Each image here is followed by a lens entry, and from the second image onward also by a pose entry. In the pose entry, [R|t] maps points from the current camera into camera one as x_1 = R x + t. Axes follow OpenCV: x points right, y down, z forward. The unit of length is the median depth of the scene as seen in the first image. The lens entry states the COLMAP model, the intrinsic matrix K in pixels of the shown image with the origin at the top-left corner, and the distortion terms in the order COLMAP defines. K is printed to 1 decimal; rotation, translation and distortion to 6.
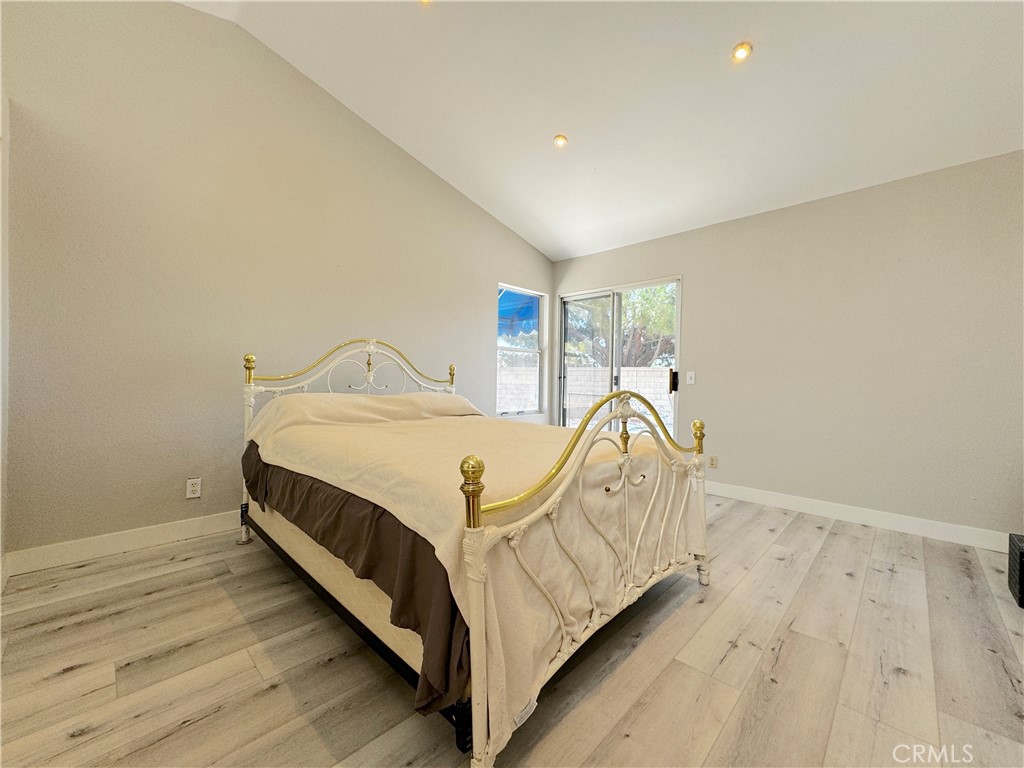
lens RADIAL K [[409.0, 0, 512.0], [0, 409.0, 384.0], [0, 0, 1]] dist [-0.000197, -0.000235]
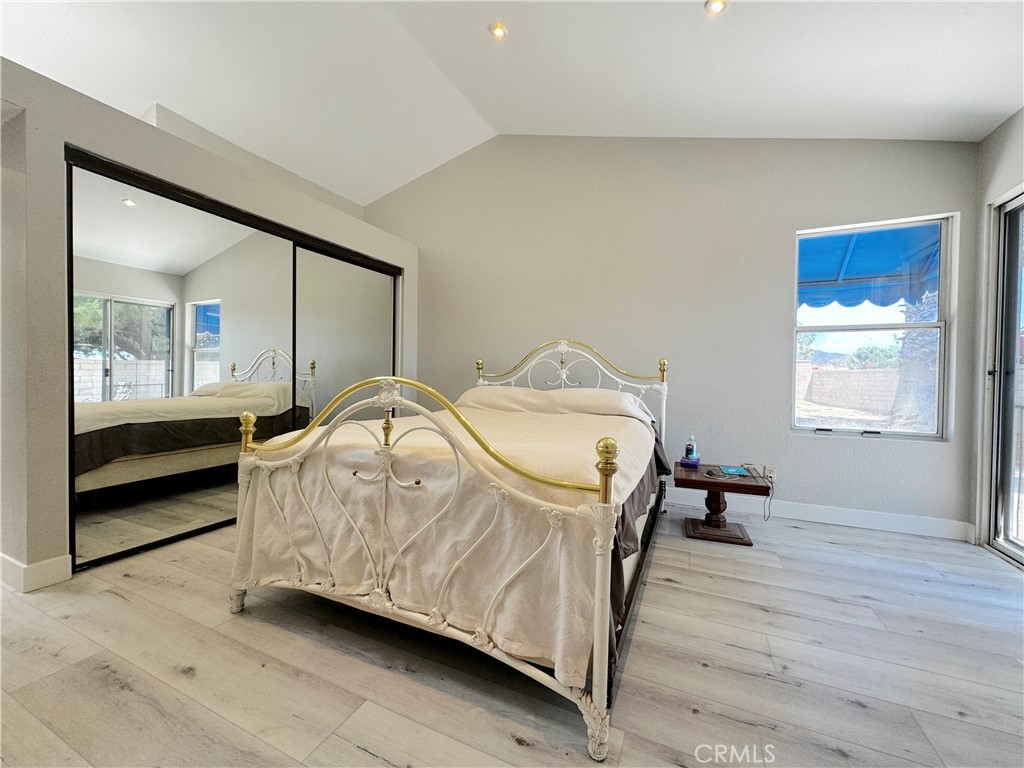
lens RADIAL K [[409.0, 0, 512.0], [0, 409.0, 384.0], [0, 0, 1]] dist [-0.000197, -0.000235]
pose [[0.329472, 0.001333, -0.944164, 0.731835], [-0.017303, 0.999840, -0.004626, 0.019352], [0.944007, 0.017861, 0.329442, 0.572729]]
